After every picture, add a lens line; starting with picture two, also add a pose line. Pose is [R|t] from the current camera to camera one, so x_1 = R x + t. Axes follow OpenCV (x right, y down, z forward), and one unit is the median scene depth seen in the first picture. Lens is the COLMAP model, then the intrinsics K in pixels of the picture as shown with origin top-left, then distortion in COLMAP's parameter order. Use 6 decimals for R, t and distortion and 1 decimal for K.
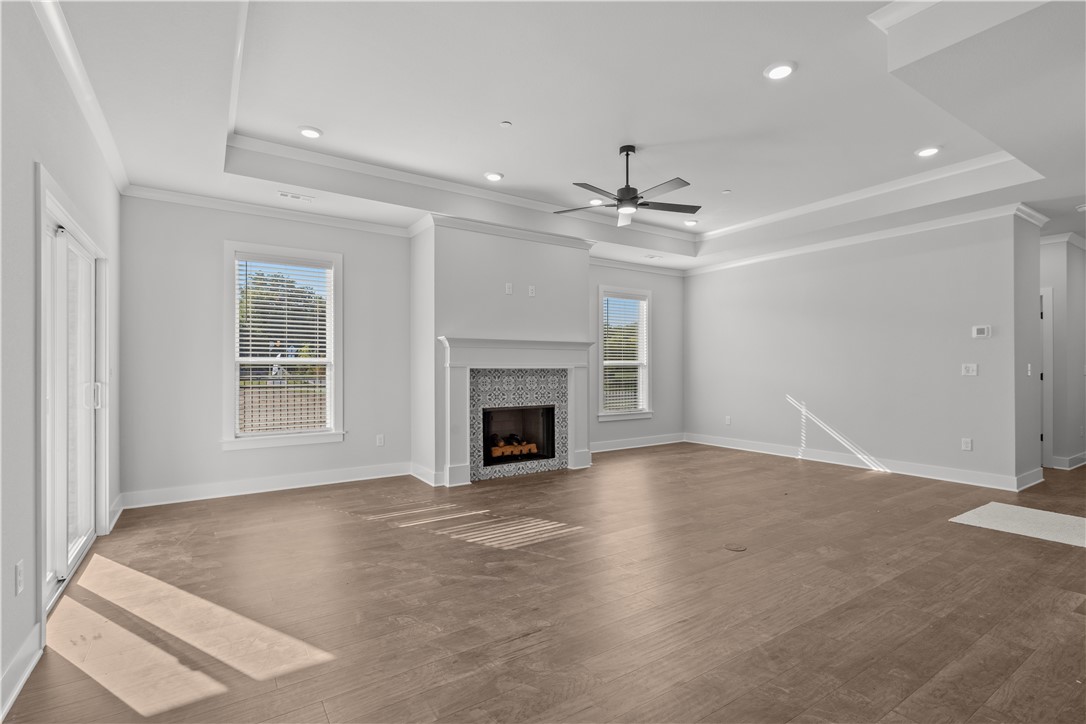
lens RADIAL K [[515.4, 0, 544.5], [0, 515.4, 364.5], [0, 0, 1]] dist [0.011901, 0.000019]
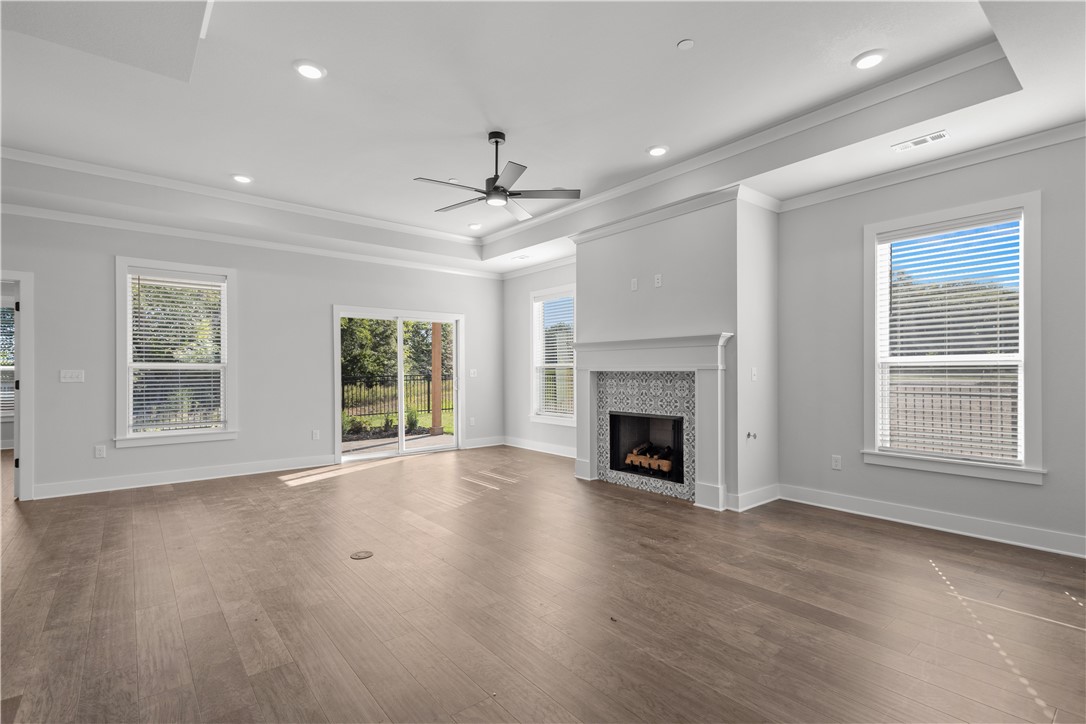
lens RADIAL K [[502.6, 0, 544.7], [0, 502.6, 367.8], [0, 0, 1]] dist [0.003632, 0.000098]
pose [[0.100507, -0.004977, -0.994924, 0.810396], [0.008972, 0.999951, -0.004096, 0.003858], [0.994896, -0.008515, 0.100547, 0.750809]]
